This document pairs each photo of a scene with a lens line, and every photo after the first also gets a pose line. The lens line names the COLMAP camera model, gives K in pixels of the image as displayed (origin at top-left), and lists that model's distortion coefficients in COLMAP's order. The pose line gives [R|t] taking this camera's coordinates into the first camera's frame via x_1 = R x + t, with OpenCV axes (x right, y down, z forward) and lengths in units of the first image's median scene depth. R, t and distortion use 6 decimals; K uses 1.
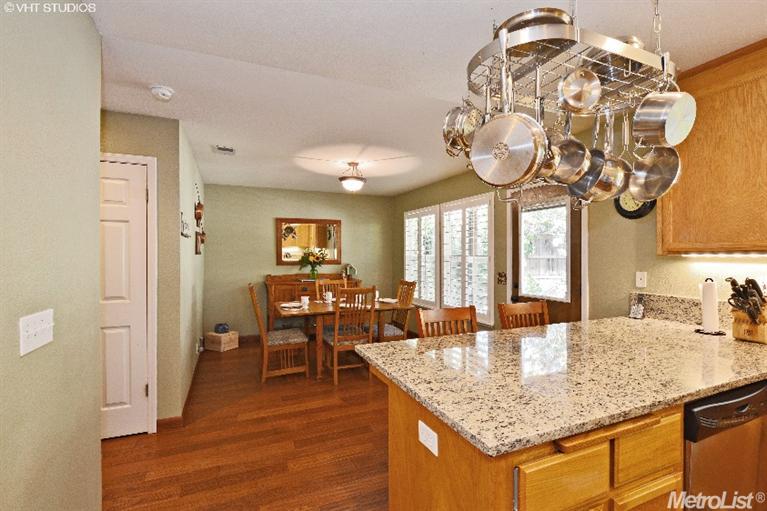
lens RADIAL K [[355.2, 0, 383.5], [0, 355.2, 255.5], [0, 0, 1]] dist [-0.000918, -0.000244]
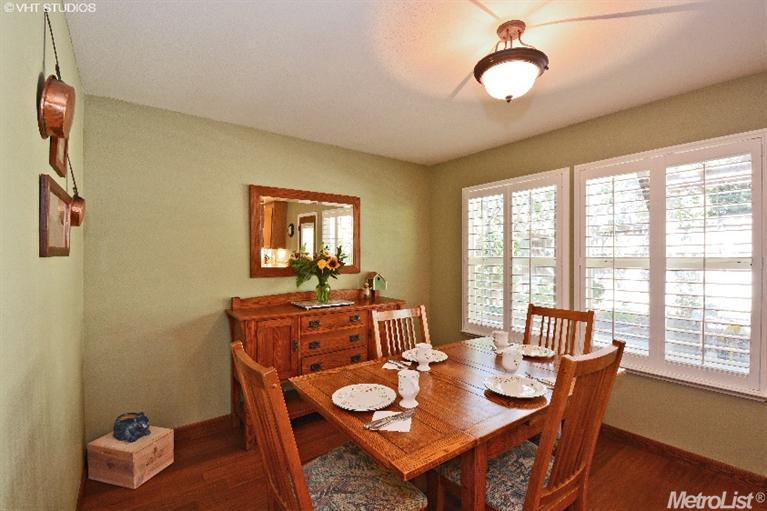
lens RADIAL K [[343.7, 0, 383.5], [0, 343.7, 255.5], [0, 0, 1]] dist [0.000187, -0.011403]
pose [[0.972919, -0.000925, 0.231143, -0.229578], [0.001963, 0.999989, -0.004259, -0.001354], [-0.231136, 0.004597, 0.972911, 0.474665]]
